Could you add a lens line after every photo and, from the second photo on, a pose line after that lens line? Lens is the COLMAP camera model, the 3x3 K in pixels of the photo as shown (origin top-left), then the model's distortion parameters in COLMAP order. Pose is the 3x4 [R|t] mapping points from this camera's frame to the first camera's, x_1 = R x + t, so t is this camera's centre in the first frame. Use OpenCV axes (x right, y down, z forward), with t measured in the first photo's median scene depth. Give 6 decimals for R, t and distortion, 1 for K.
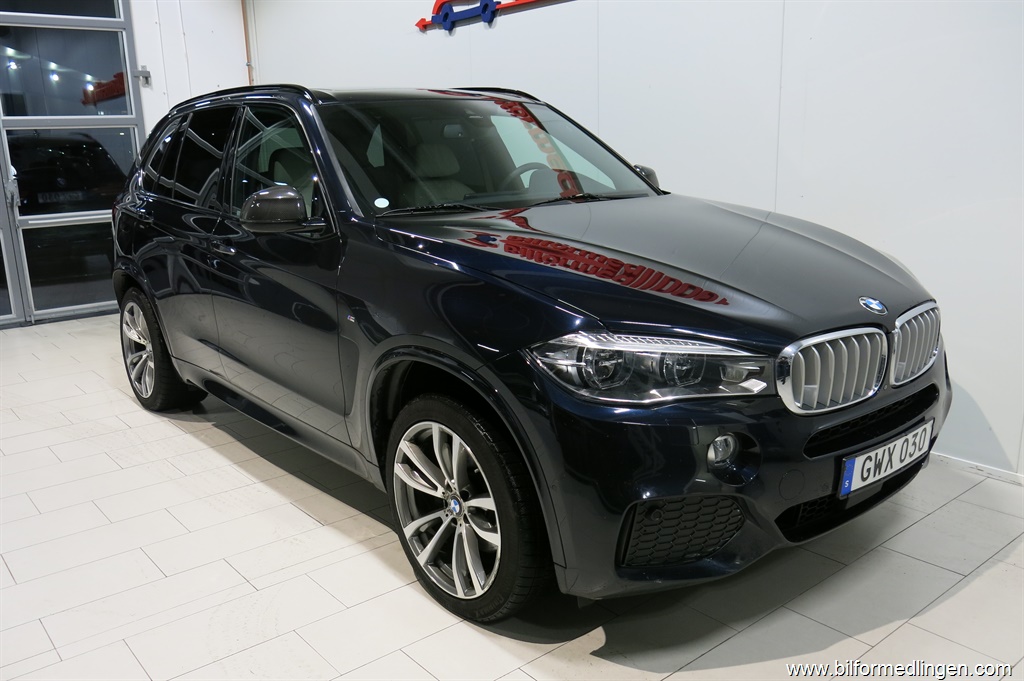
lens RADIAL K [[857.3, 0, 551.7], [0, 857.3, 341.5], [0, 0, 1]] dist [0.000444, -0.002893]
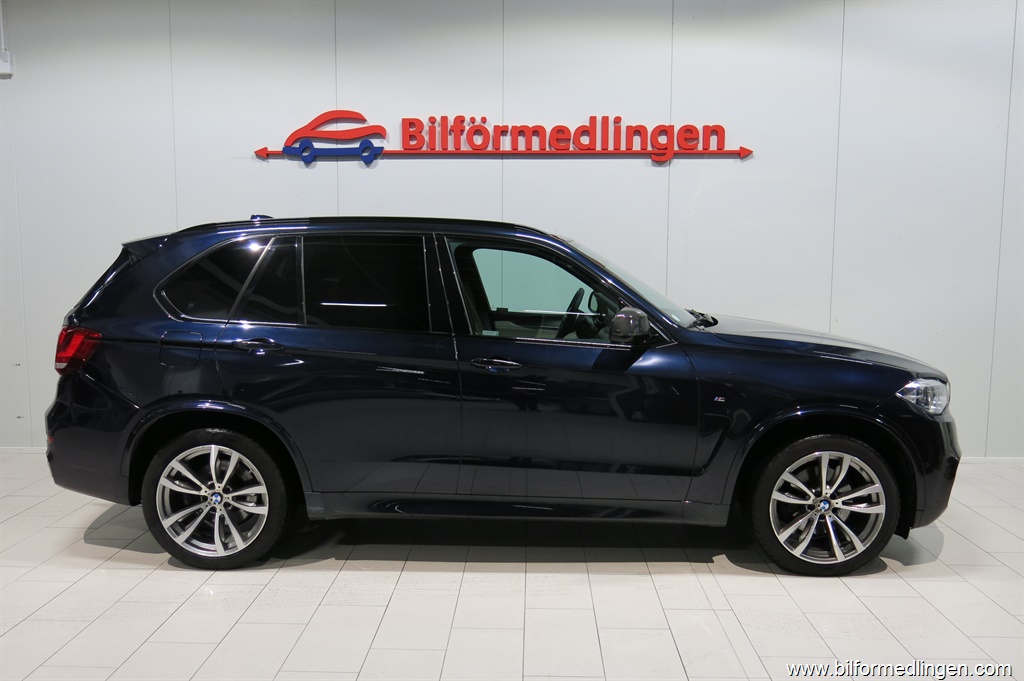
lens RADIAL K [[875.2, 0, 512.6], [0, 875.2, 357.5], [0, 0, 1]] dist [-0.012362, -0.004845]
pose [[0.670229, -0.058615, 0.739836, -1.290608], [0.146552, 0.987700, -0.054511, -0.057333], [-0.727541, 0.144959, 0.670575, 0.231171]]
